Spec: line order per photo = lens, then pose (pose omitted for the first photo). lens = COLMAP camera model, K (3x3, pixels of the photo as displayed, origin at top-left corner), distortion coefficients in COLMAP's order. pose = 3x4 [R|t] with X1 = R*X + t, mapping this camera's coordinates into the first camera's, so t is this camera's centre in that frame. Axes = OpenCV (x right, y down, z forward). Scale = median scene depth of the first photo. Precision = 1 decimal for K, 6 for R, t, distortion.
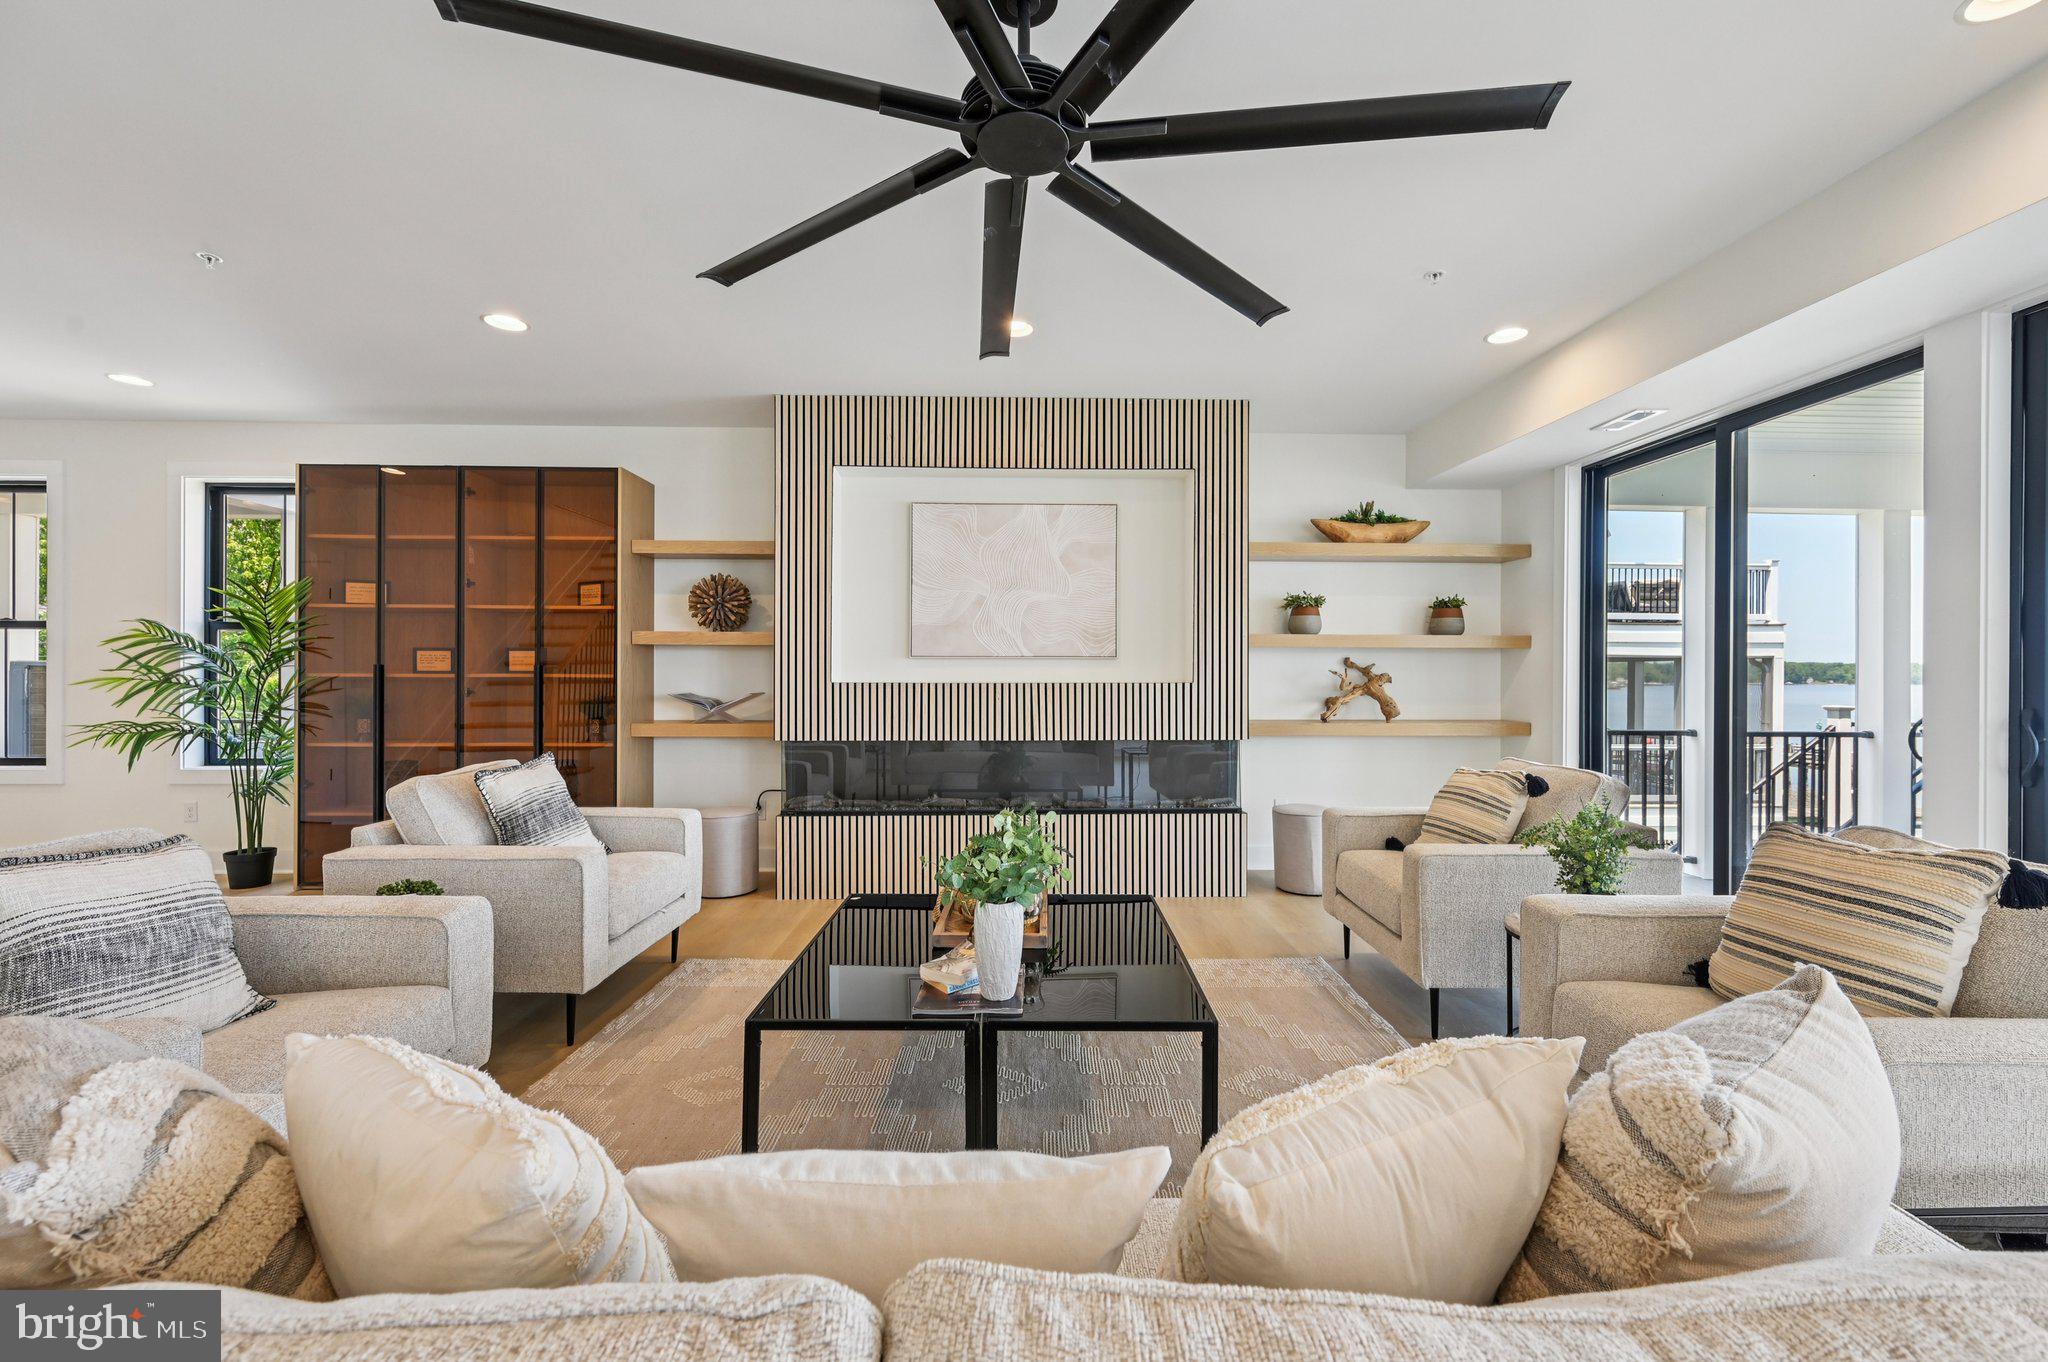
lens RADIAL K [[806.4, 0, 1038.4], [0, 806.4, 678.5], [0, 0, 1]] dist [-0.000785, -0.000495]
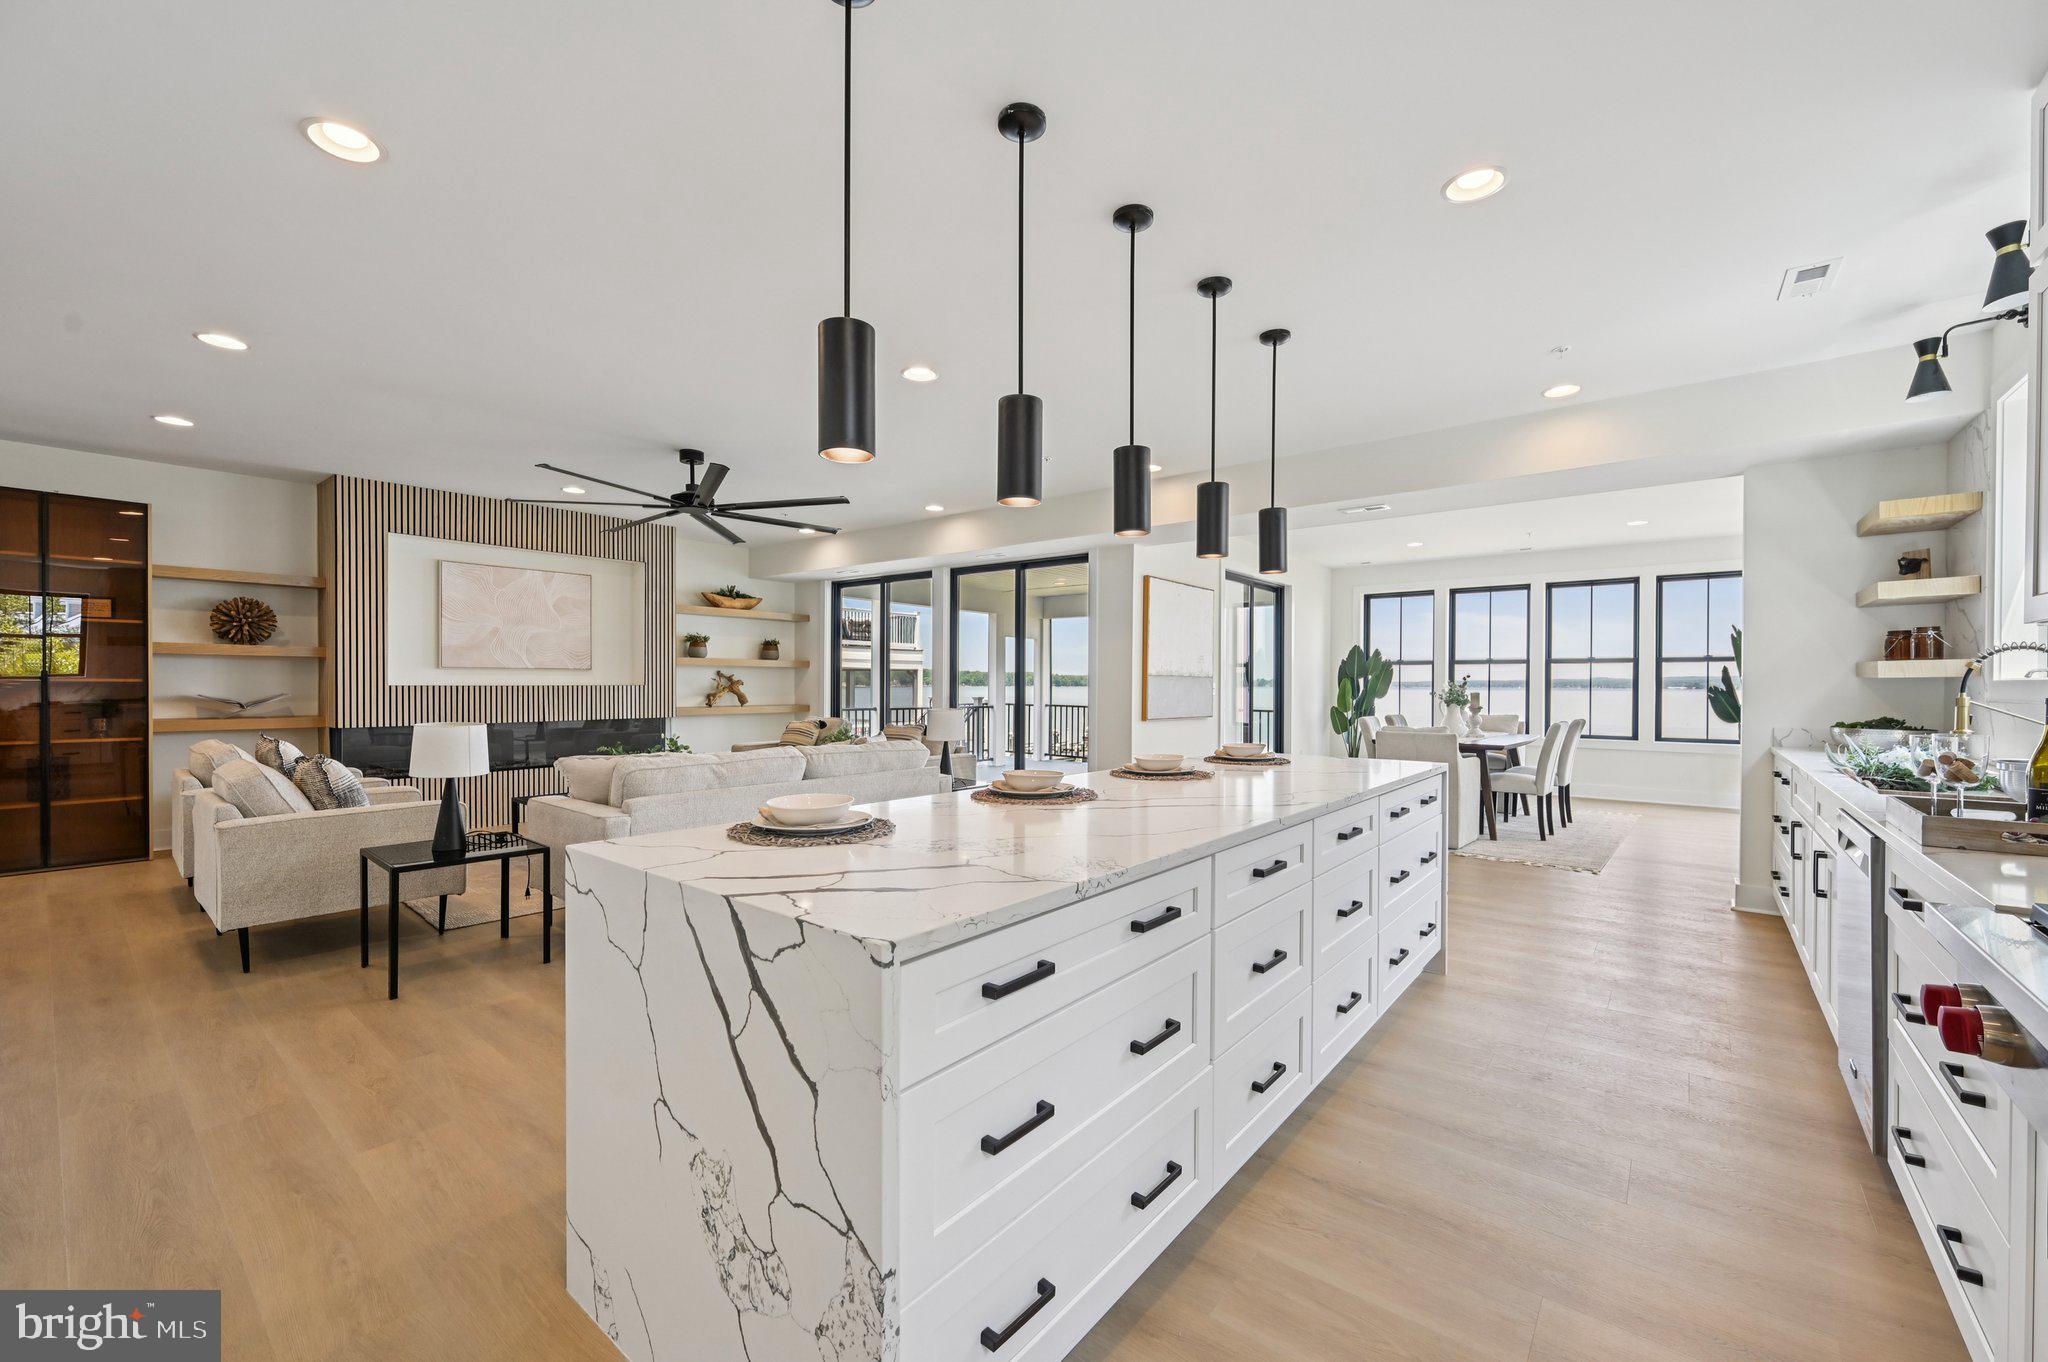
lens RADIAL K [[806.4, 0, 1029.8], [0, 806.4, 693.7], [0, 0, 1]] dist [-0.000785, -0.000495]
pose [[0.653633, -0.010101, 0.756745, -0.560137], [-0.001975, 0.999885, 0.015052, -0.003986], [-0.756810, -0.011333, 0.653537, -0.738680]]
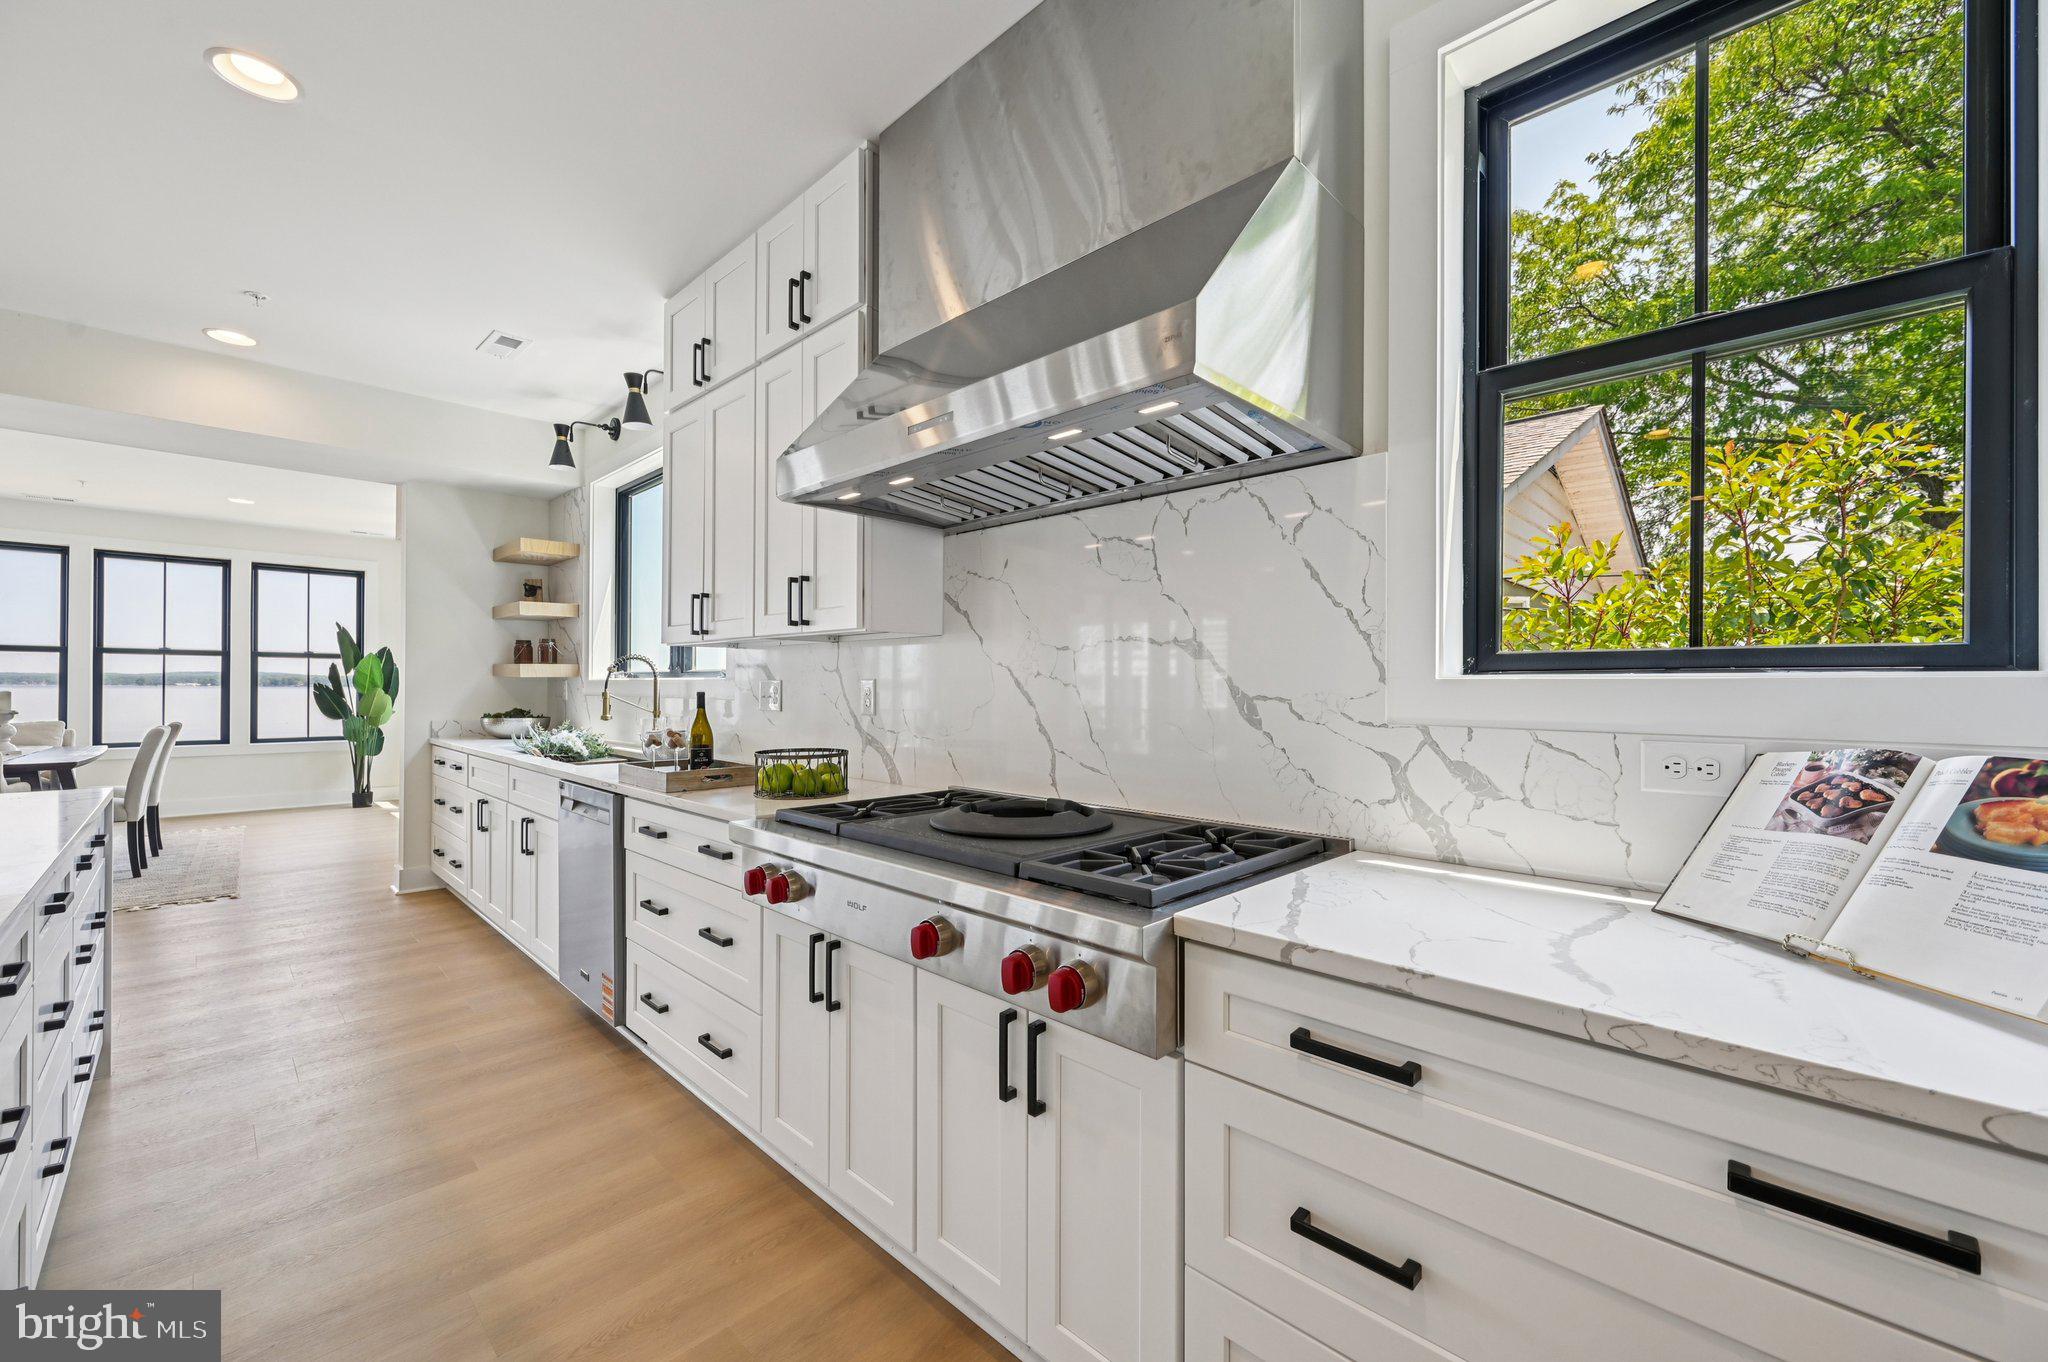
lens RADIAL K [[806.4, 0, 1037.2], [0, 806.4, 686.6], [0, 0, 1]] dist [-0.000785, -0.000495]
pose [[-0.700253, -0.005977, 0.713870, -0.575675], [-0.008915, 0.999960, -0.000372, -0.003054], [-0.713839, -0.006625, -0.700278, -0.612071]]
